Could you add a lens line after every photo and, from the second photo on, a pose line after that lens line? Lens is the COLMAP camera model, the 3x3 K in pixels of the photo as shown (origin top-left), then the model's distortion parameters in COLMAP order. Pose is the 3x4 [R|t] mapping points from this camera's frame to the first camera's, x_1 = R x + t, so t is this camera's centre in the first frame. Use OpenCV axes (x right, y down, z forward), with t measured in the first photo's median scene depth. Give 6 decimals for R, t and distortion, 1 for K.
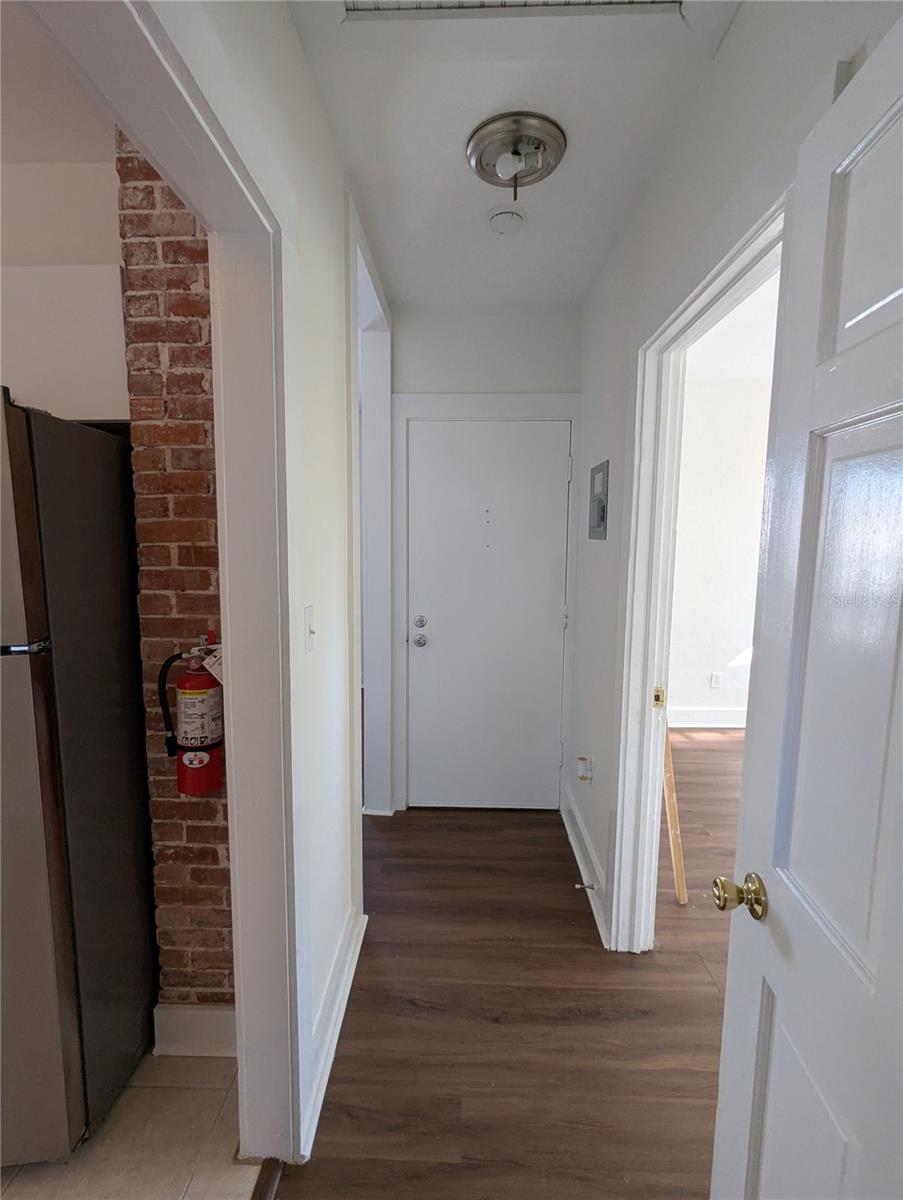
lens RADIAL K [[572.2, 0, 449.0], [0, 572.2, 605.5], [0, 0, 1]] dist [-0.000167, 0.000129]
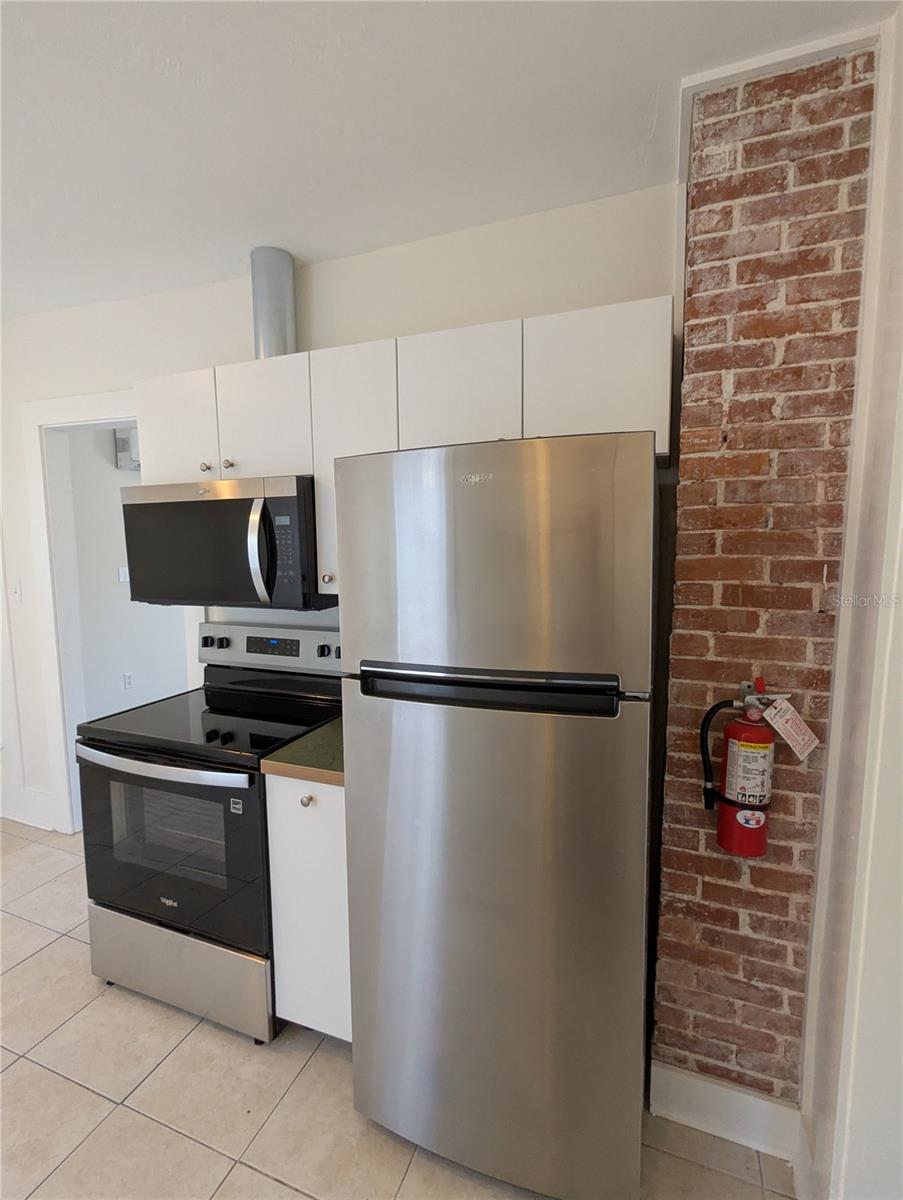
lens RADIAL K [[572.2, 0, 449.0], [0, 572.2, 605.5], [0, 0, 1]] dist [-0.000167, 0.000129]
pose [[0.940239, 0.027130, -0.339433, -0.587161], [-0.031887, 0.999456, -0.008444, -0.048244], [0.339019, 0.018763, 0.940592, -0.031264]]
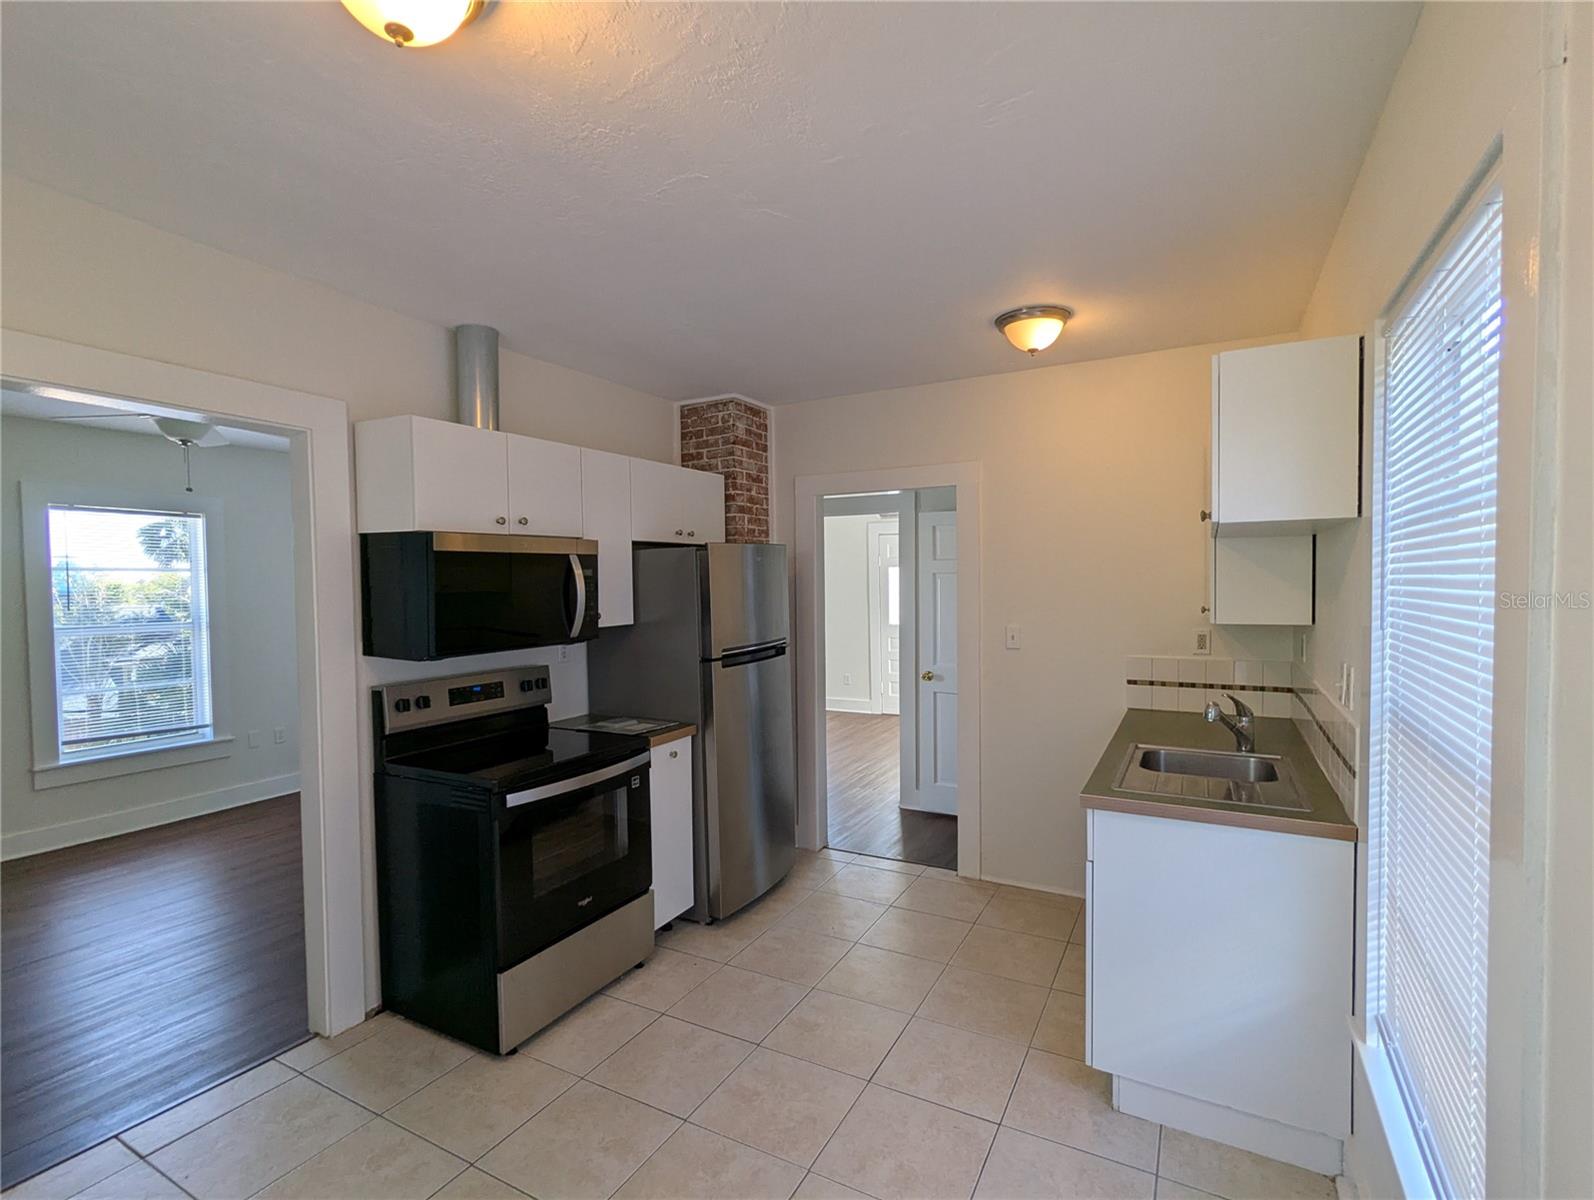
lens RADIAL K [[742.8, 0, 795.2], [0, 742.8, 628.8], [0, 0, 1]] dist [0.001736, 0.001210]
pose [[0.453339, -0.070187, 0.888570, -2.970044], [0.127786, 0.991715, 0.013139, -0.025605], [-0.882131, 0.107590, 0.458552, -0.453145]]
